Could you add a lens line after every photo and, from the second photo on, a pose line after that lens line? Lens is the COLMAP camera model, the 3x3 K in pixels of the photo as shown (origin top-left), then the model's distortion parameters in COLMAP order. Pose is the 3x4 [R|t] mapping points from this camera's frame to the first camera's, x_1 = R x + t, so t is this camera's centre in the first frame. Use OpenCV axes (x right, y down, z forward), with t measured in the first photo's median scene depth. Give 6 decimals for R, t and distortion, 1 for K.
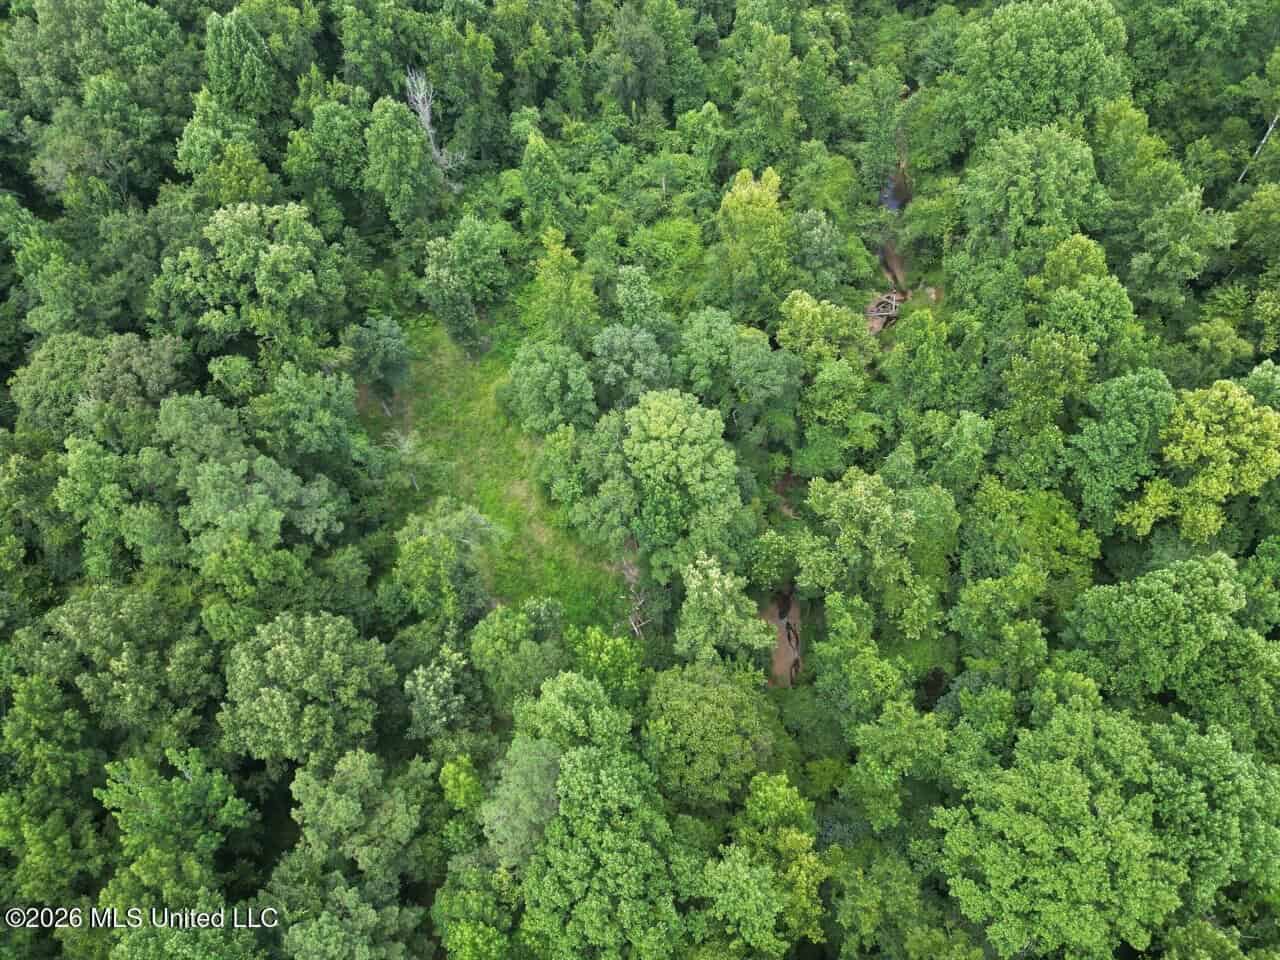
lens RADIAL K [[889.5, 0, 640.0], [0, 889.5, 480.0], [0, 0, 1]] dist [0.071161, -0.055603]
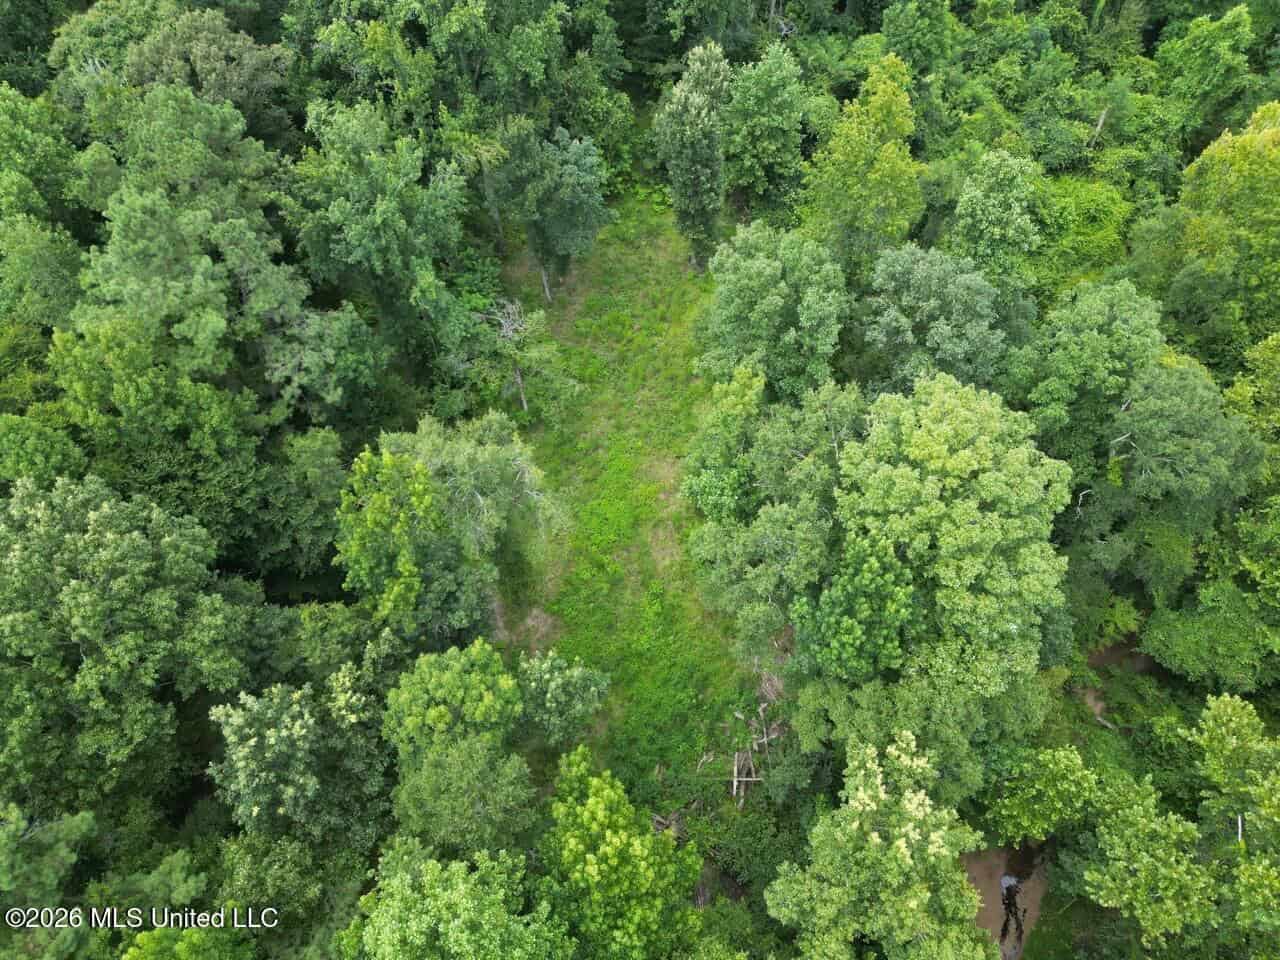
lens RADIAL K [[889.5, 0, 640.0], [0, 889.5, 480.0], [0, 0, 1]] dist [0.071161, -0.055603]
pose [[0.877303, 0.397030, -0.269640, 0.020669], [-0.402602, 0.914633, 0.036838, 0.001620], [0.261248, 0.076240, 0.962256, 0.486650]]
